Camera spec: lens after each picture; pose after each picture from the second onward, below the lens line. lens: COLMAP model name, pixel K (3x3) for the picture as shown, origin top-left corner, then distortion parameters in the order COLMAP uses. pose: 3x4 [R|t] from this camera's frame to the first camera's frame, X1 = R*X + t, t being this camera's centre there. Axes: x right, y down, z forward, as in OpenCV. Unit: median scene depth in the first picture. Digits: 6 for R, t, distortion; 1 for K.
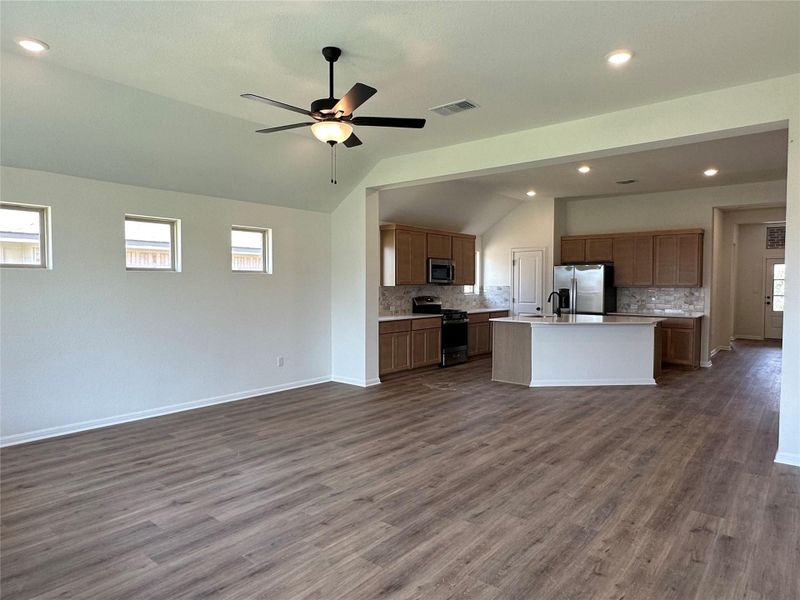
lens RADIAL K [[508.8, 0, 403.2], [0, 508.8, 300.6], [0, 0, 1]] dist [-0.007953, 0.002364]
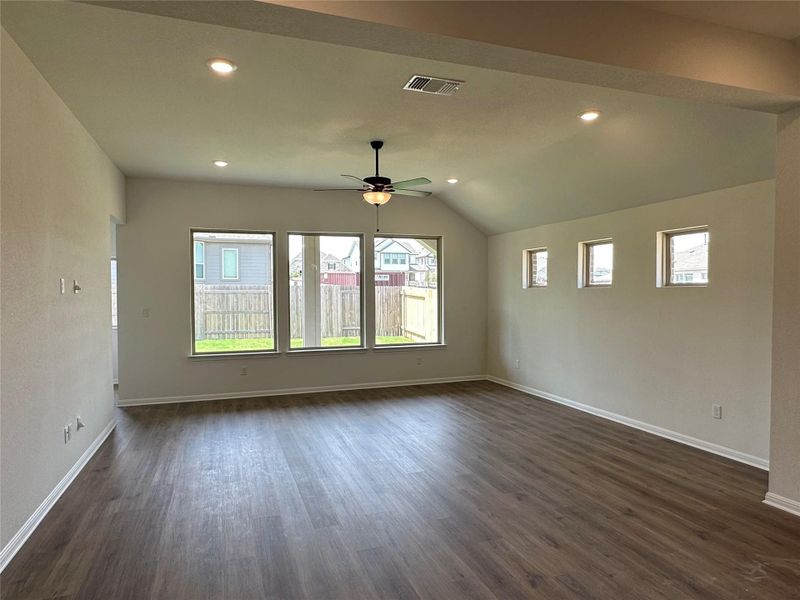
lens RADIAL K [[508.8, 0, 395.6], [0, 508.8, 298.5], [0, 0, 1]] dist [-0.007953, 0.002364]
pose [[-0.506527, 0.020382, -0.861983, 0.459559], [-0.034002, 0.998471, 0.043590, -0.042809], [0.861553, 0.051389, -0.505059, 0.748944]]
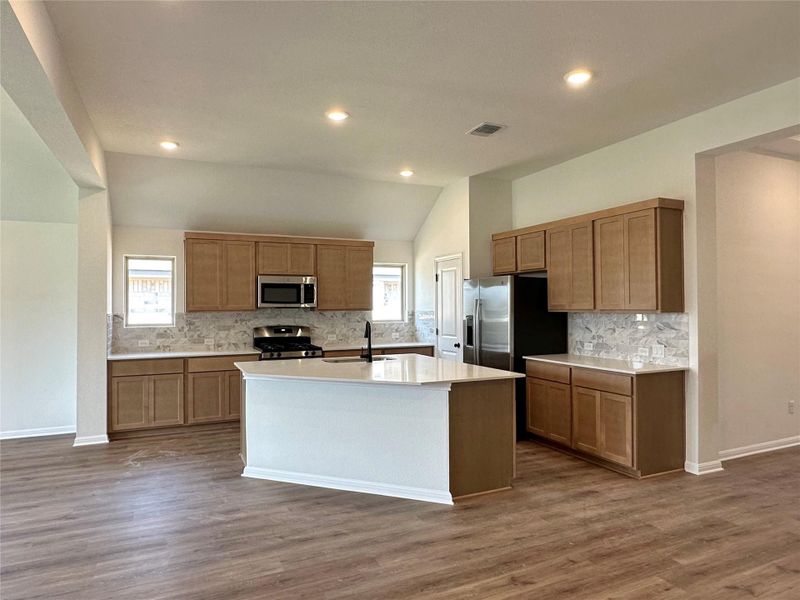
lens RADIAL K [[508.8, 0, 395.7], [0, 508.8, 299.3], [0, 0, 1]] dist [-0.007953, 0.002364]
pose [[0.897142, -0.015086, -0.441484, 0.560092], [-0.007508, 0.998752, -0.049385, -0.012633], [0.441678, 0.047620, 0.895909, 0.422405]]
